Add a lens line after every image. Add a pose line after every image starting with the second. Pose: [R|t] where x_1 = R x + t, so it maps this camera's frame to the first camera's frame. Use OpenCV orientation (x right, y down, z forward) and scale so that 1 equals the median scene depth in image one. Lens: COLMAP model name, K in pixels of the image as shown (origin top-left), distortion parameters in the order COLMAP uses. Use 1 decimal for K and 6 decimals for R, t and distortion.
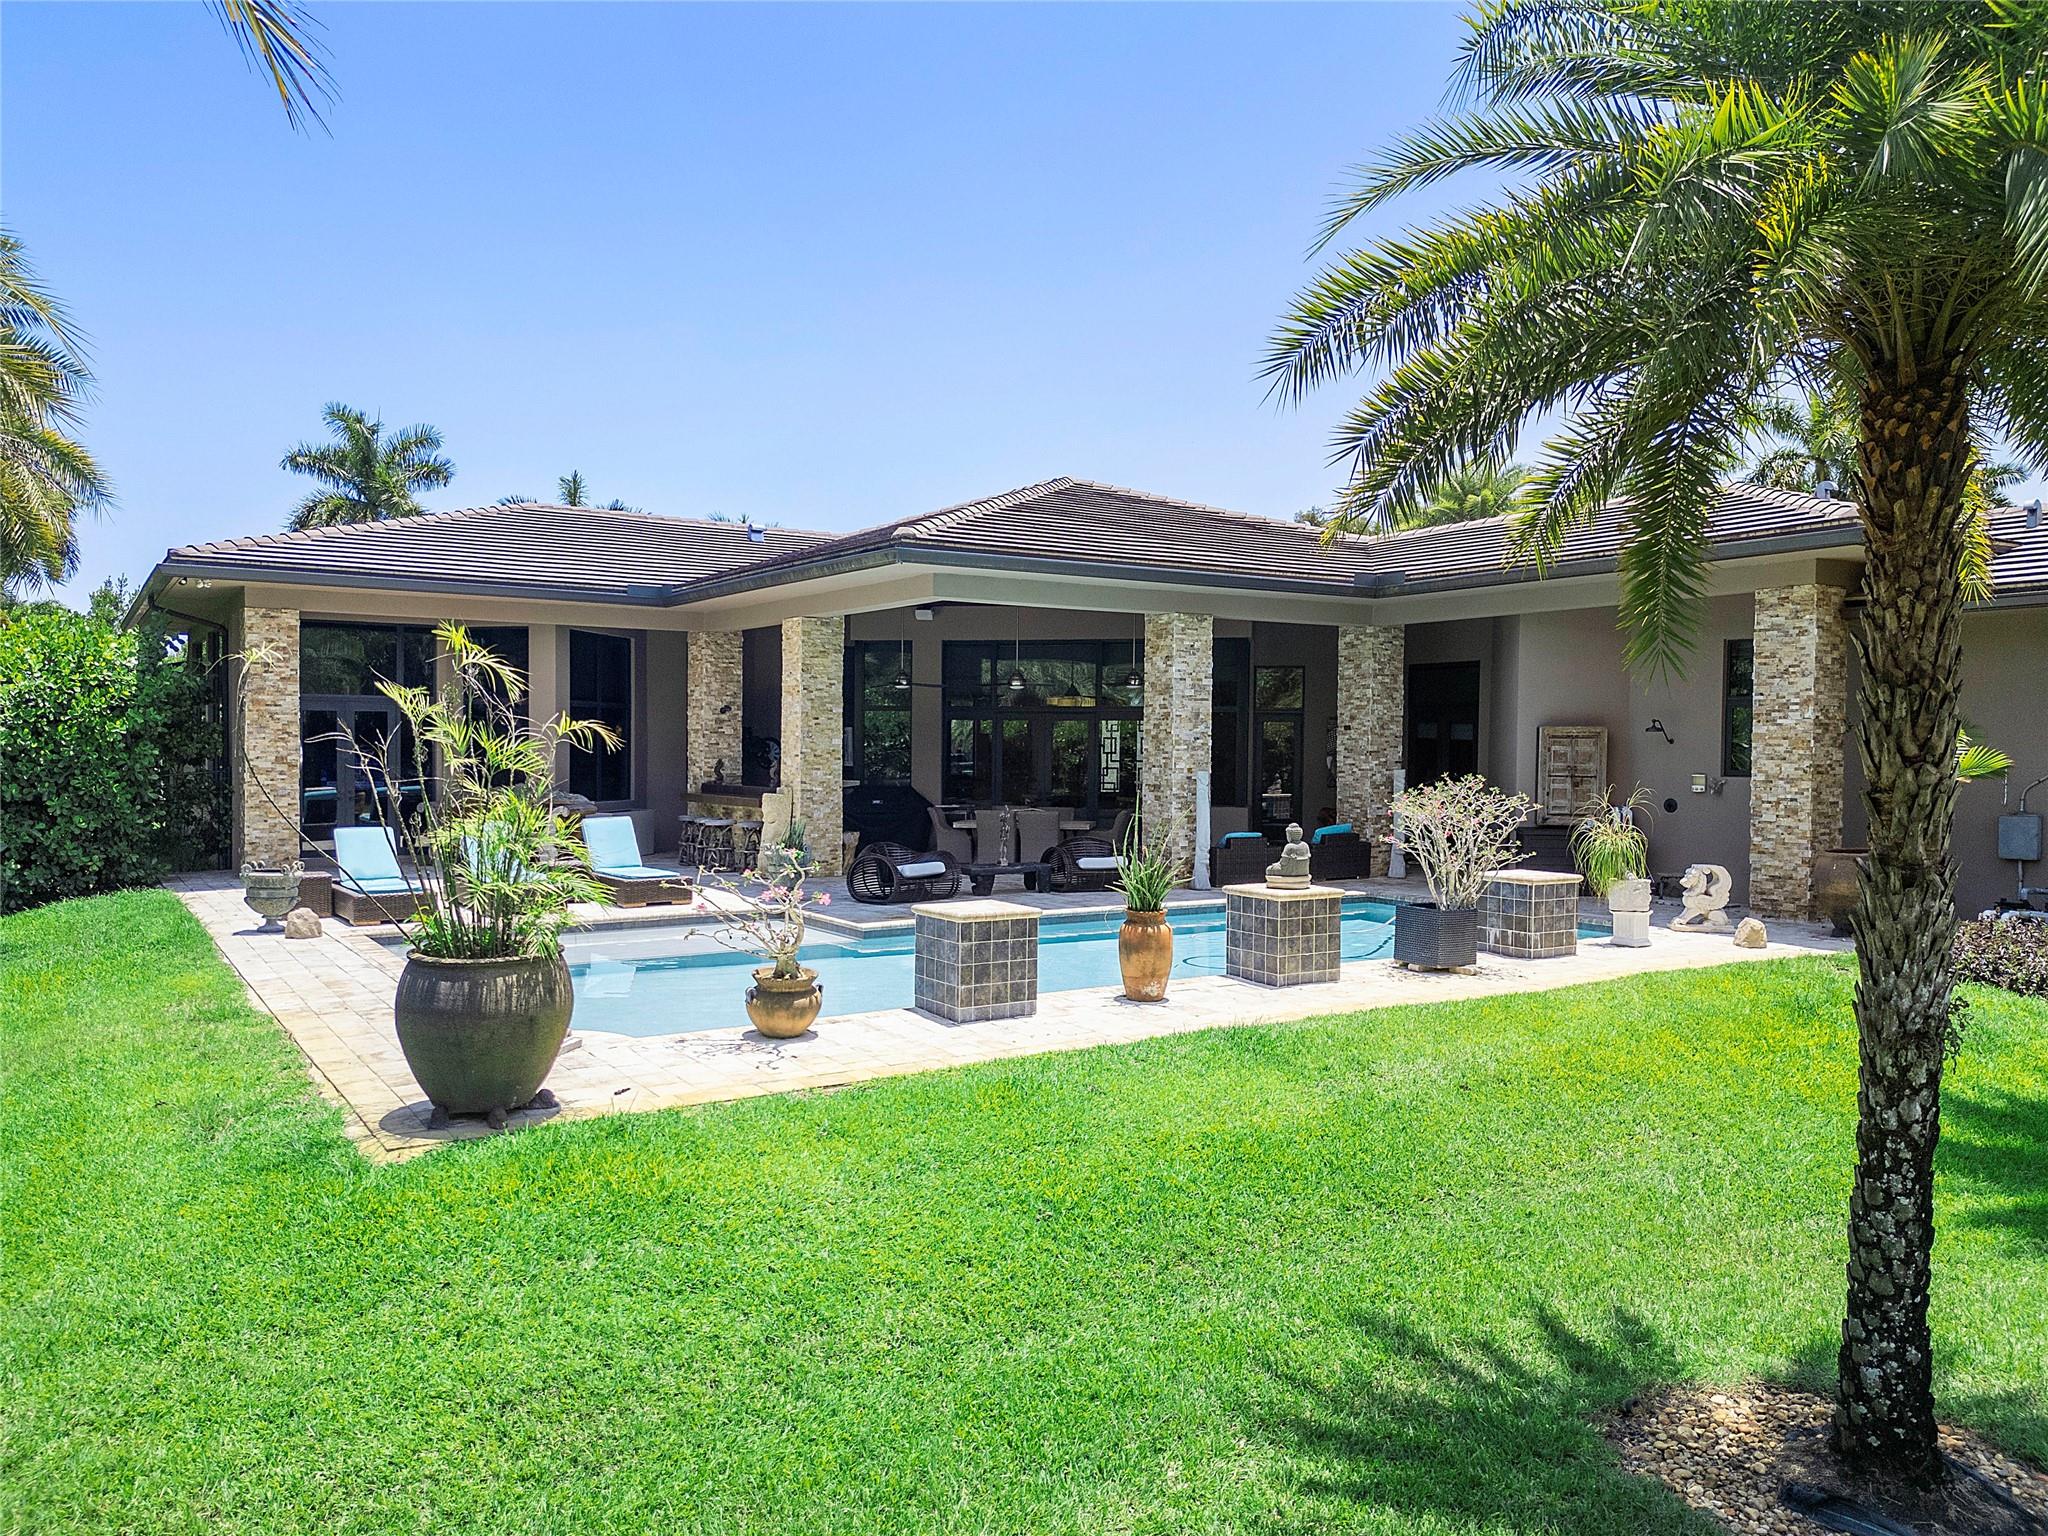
lens RADIAL K [[1454.2, 0, 1019.8], [0, 1454.2, 777.4], [0, 0, 1]] dist [0.064243, -0.063207]
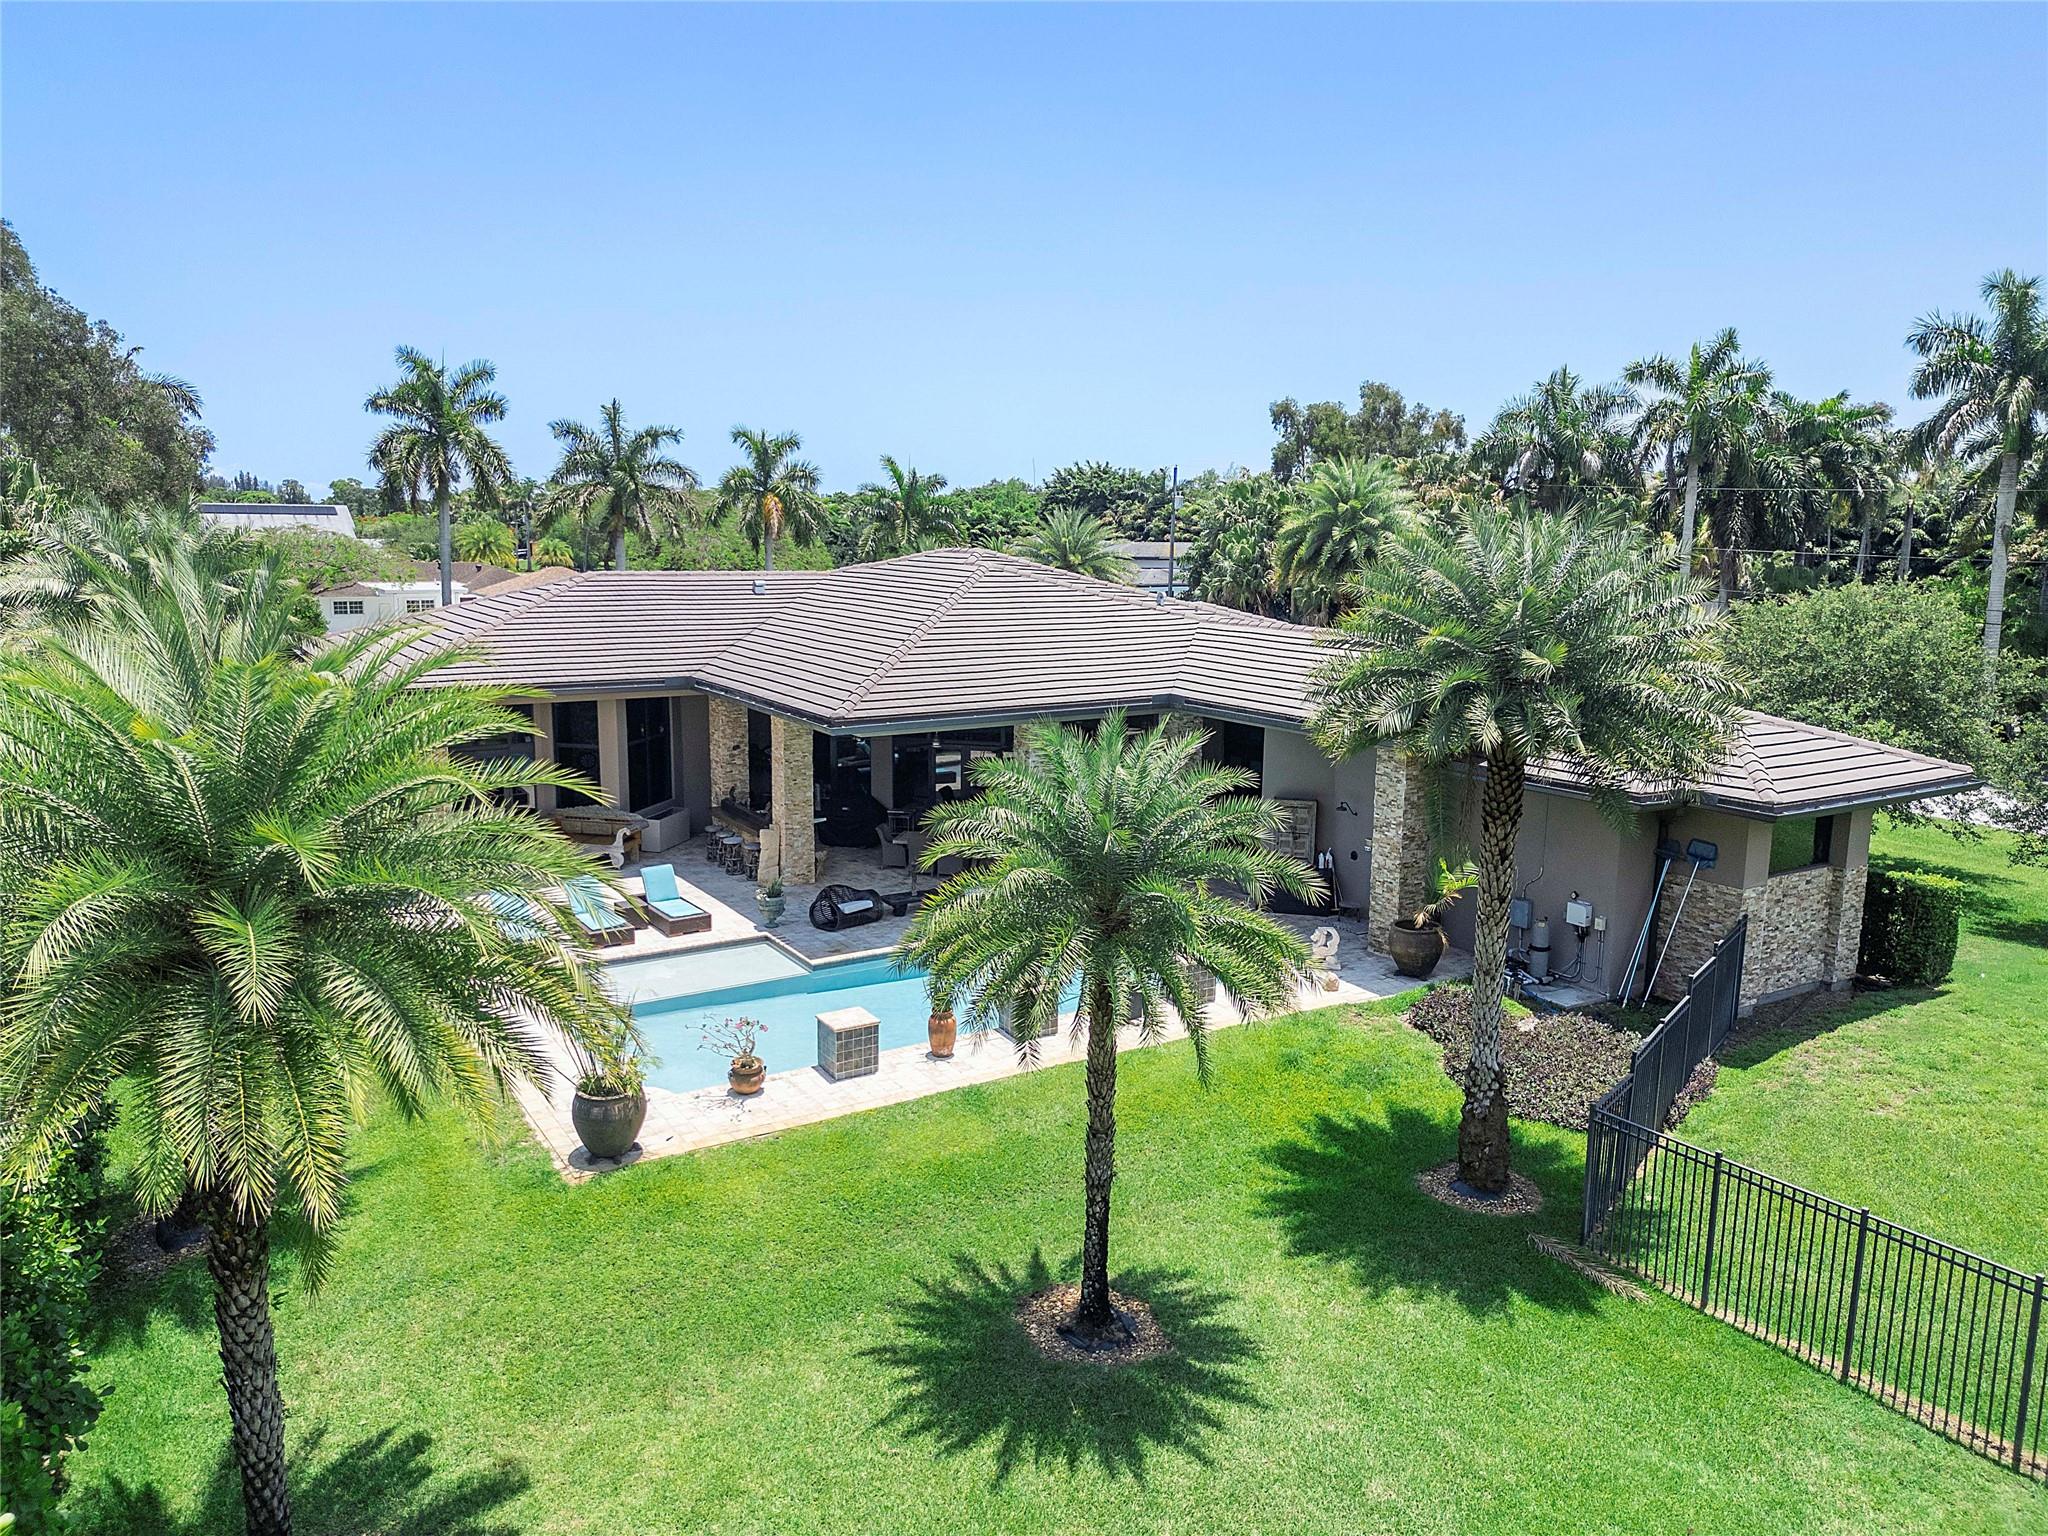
lens RADIAL K [[1472.2, 0, 1027.7], [0, 1472.2, 740.9], [0, 0, 1]] dist [0.118093, -0.224765]
pose [[0.999637, 0.005678, -0.026354, 0.249165], [-0.002036, 0.990675, 0.136228, -0.523282], [0.026882, -0.136125, 0.990327, -0.867506]]
